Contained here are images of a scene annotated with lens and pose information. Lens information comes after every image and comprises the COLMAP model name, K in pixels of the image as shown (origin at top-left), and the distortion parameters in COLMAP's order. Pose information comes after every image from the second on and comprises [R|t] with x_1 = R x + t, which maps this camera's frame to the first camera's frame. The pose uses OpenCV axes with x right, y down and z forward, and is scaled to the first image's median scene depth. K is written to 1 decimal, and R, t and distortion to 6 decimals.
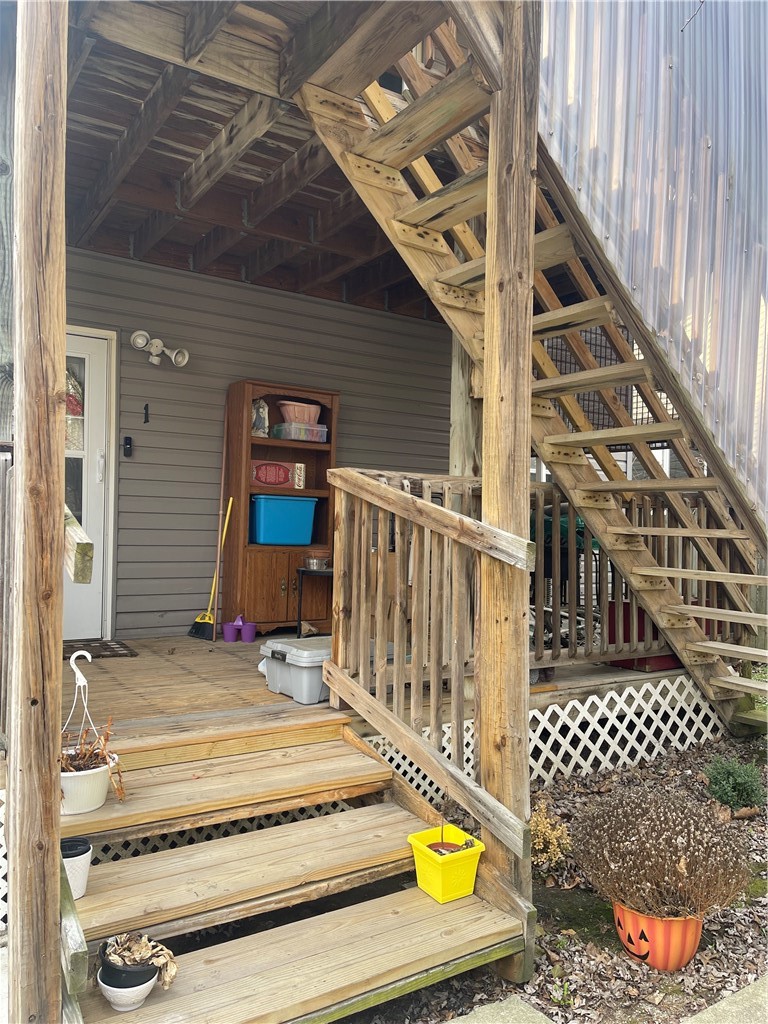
lens RADIAL K [[762.5, 0, 377.8], [0, 762.5, 518.0], [0, 0, 1]] dist [0.074966, -0.101841]
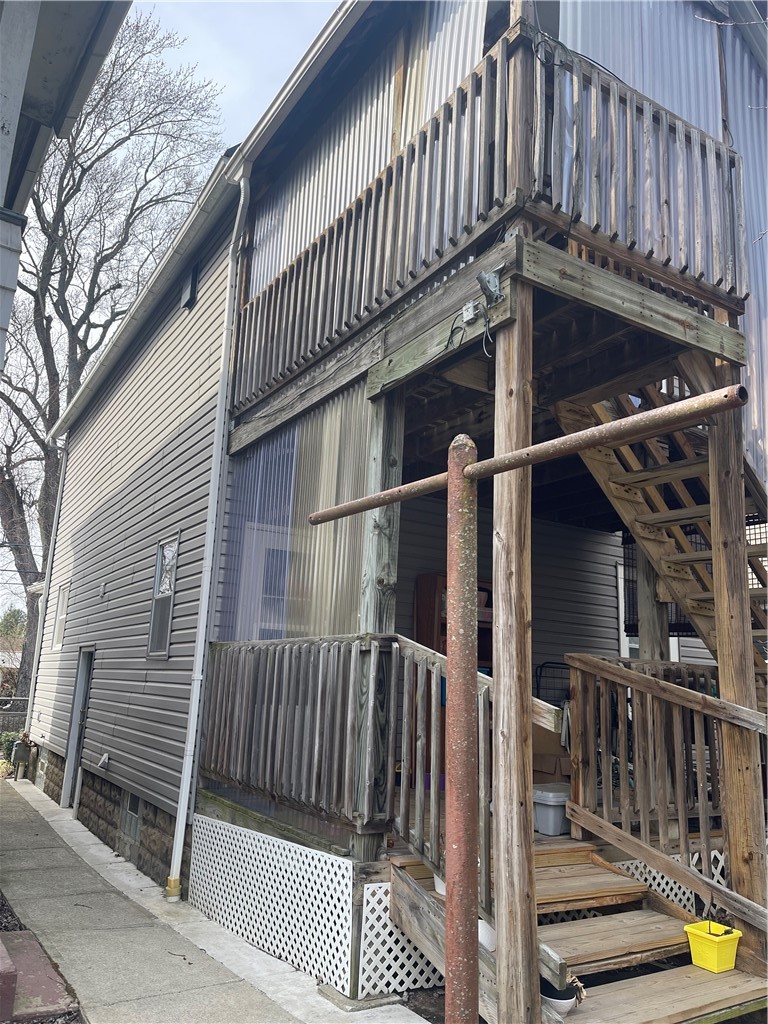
lens RADIAL K [[762.5, 0, 377.8], [0, 762.5, 518.0], [0, 0, 1]] dist [0.074966, -0.101841]
pose [[0.999510, 0.020575, -0.023608, -0.501794], [-0.024921, 0.979118, -0.201758, -0.020726], [0.018964, 0.202247, 0.979151, -0.548052]]
